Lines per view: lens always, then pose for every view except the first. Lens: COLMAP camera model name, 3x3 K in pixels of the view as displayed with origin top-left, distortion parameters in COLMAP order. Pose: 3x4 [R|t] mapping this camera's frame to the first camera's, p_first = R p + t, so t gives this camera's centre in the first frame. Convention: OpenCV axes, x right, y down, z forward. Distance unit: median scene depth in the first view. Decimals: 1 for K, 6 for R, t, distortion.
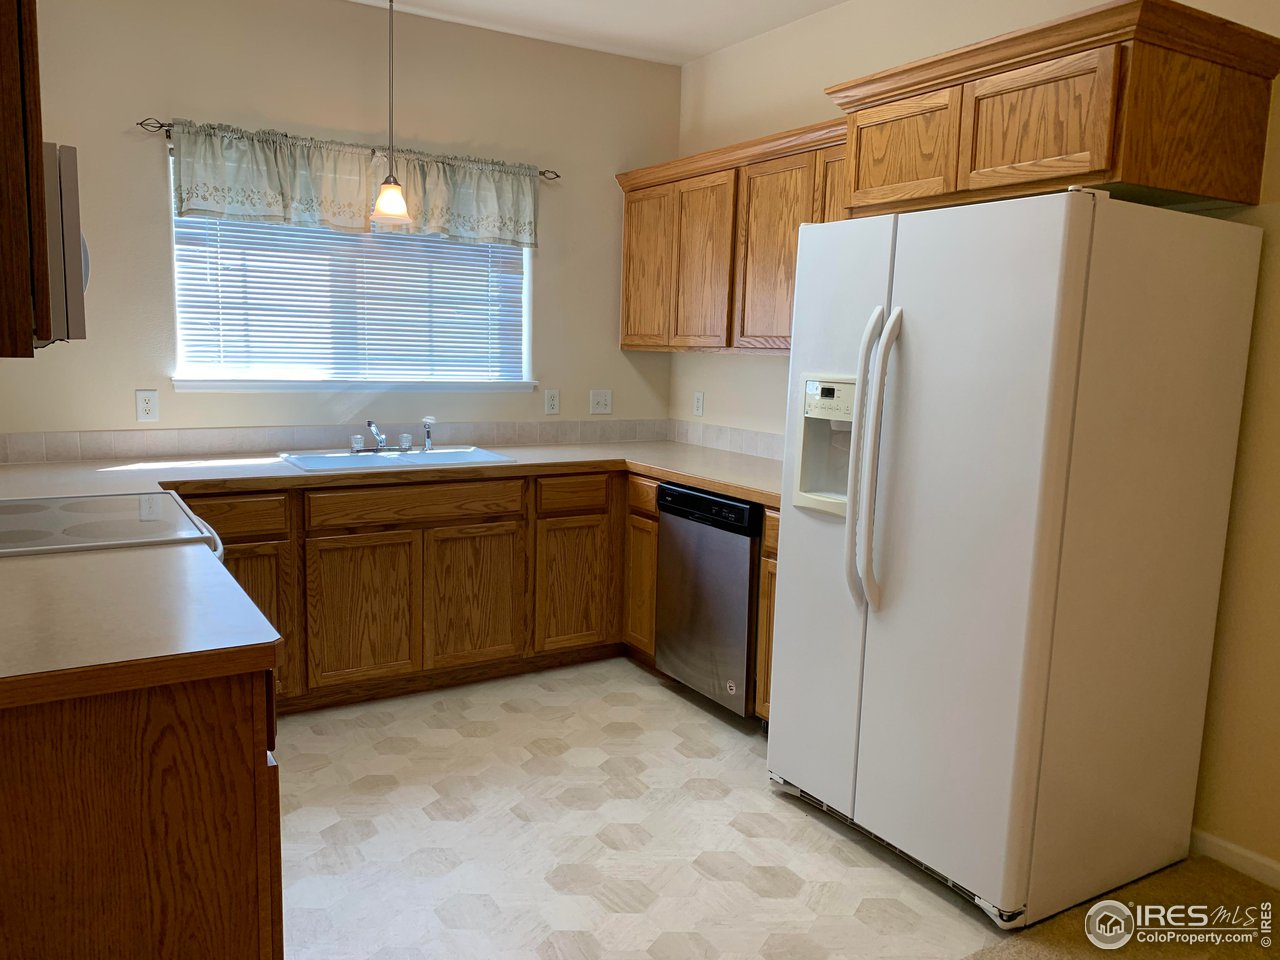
lens RADIAL K [[974.9, 0, 622.1], [0, 974.9, 477.7], [0, 0, 1]] dist [0.099940, -0.173599]
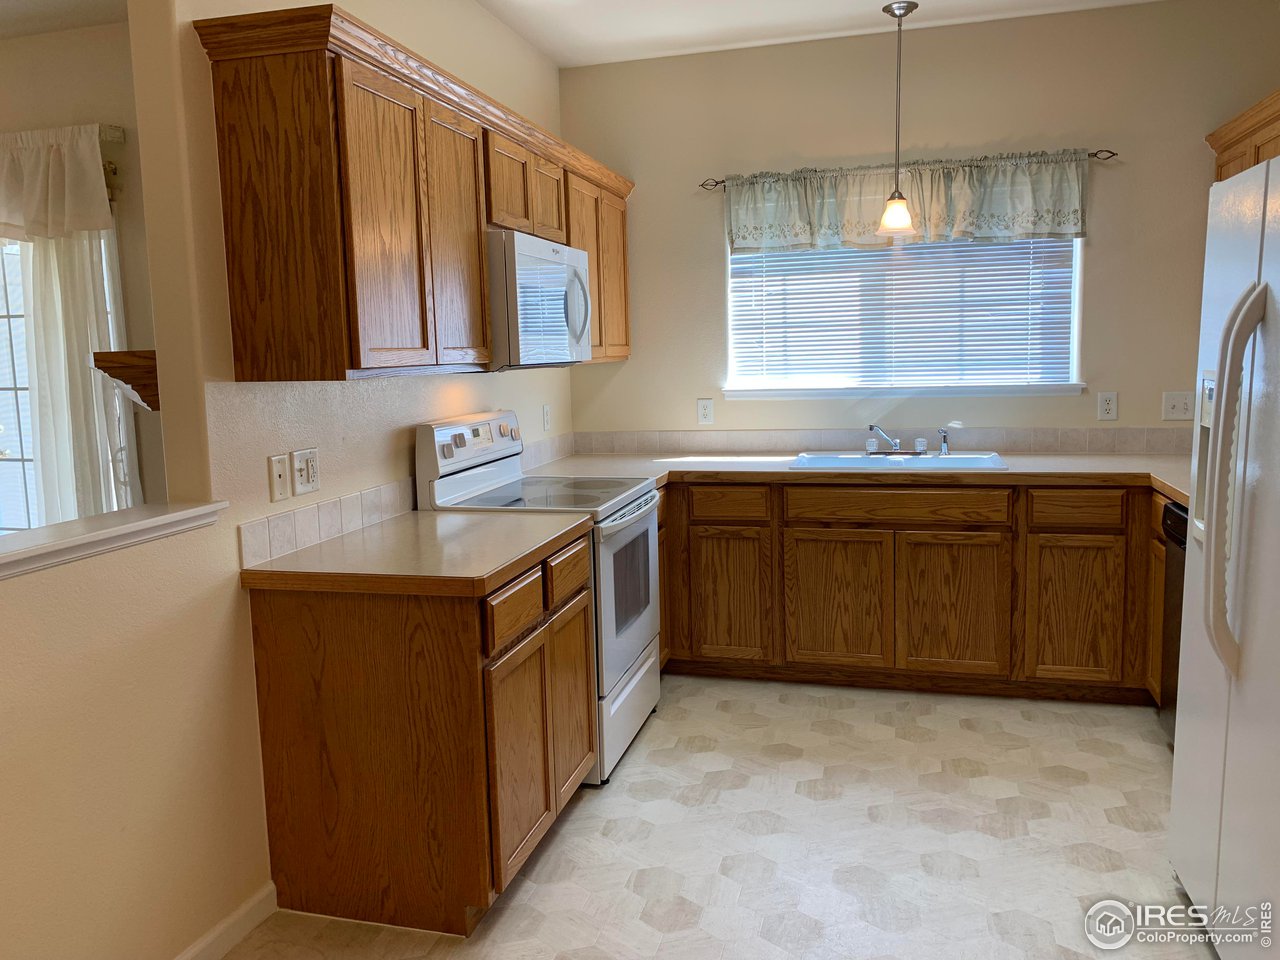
lens RADIAL K [[975.1, 0, 632.0], [0, 975.1, 470.4], [0, 0, 1]] dist [0.123663, -0.255574]
pose [[0.690006, 0.046713, -0.722295, 0.335911], [-0.056278, 0.998357, 0.010804, -0.005846], [0.721612, 0.033195, 0.691501, 0.081154]]
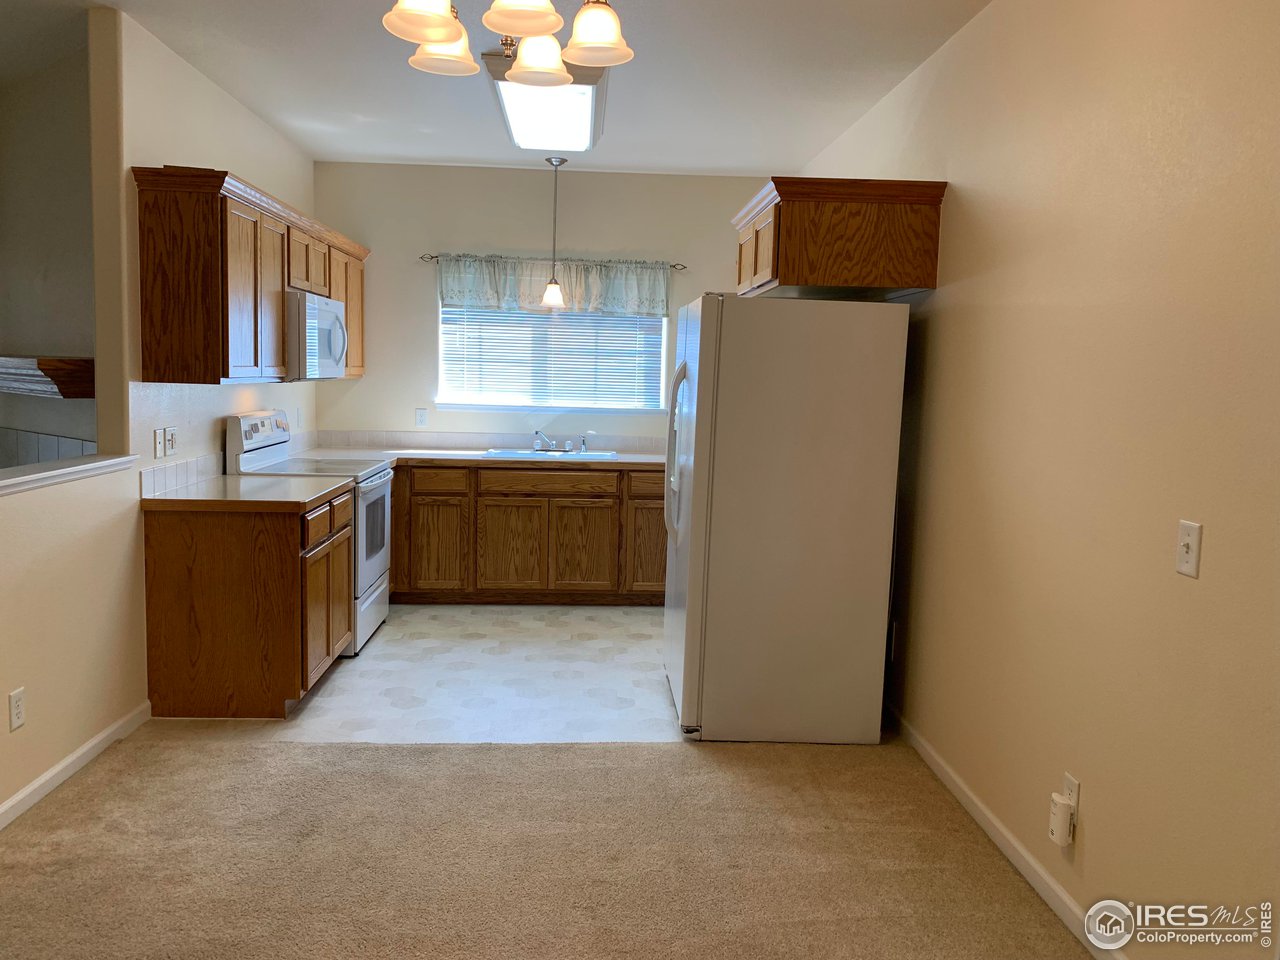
lens RADIAL K [[975.1, 0, 632.0], [0, 975.1, 470.4], [0, 0, 1]] dist [0.123663, -0.255574]
pose [[0.880307, 0.046883, -0.472083, 0.633456], [-0.070185, 0.997025, -0.031860, 0.046200], [0.469185, 0.061180, 0.880978, -0.319679]]
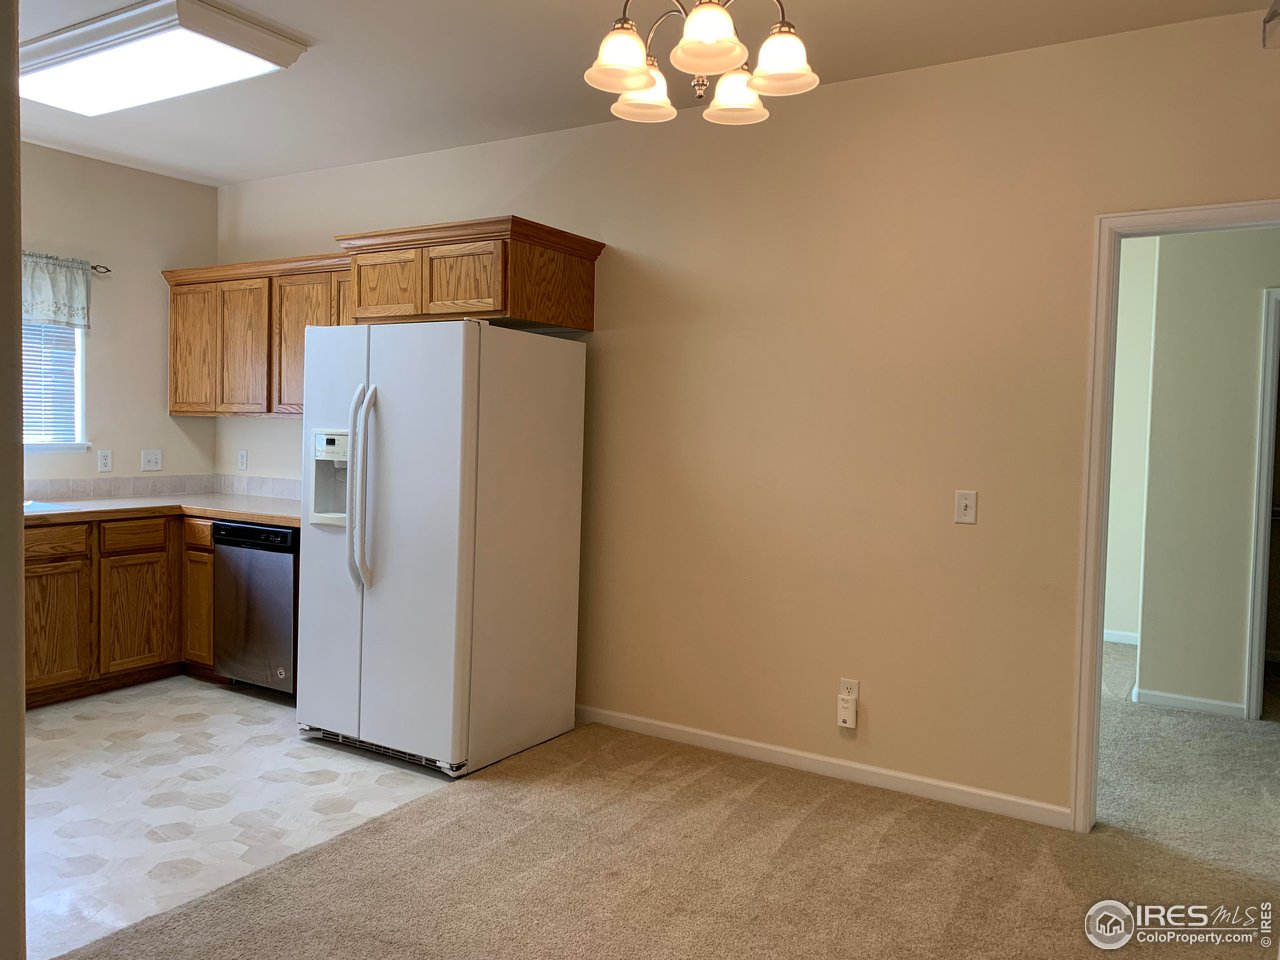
lens RADIAL K [[983.5, 0, 637.4], [0, 983.5, 465.2], [0, 0, 1]] dist [0.036749, -0.053233]
pose [[0.889492, -0.024188, 0.456309, -0.054744], [0.062783, 0.995597, -0.069609, 0.056007], [-0.452616, 0.090565, 0.887094, -0.365974]]
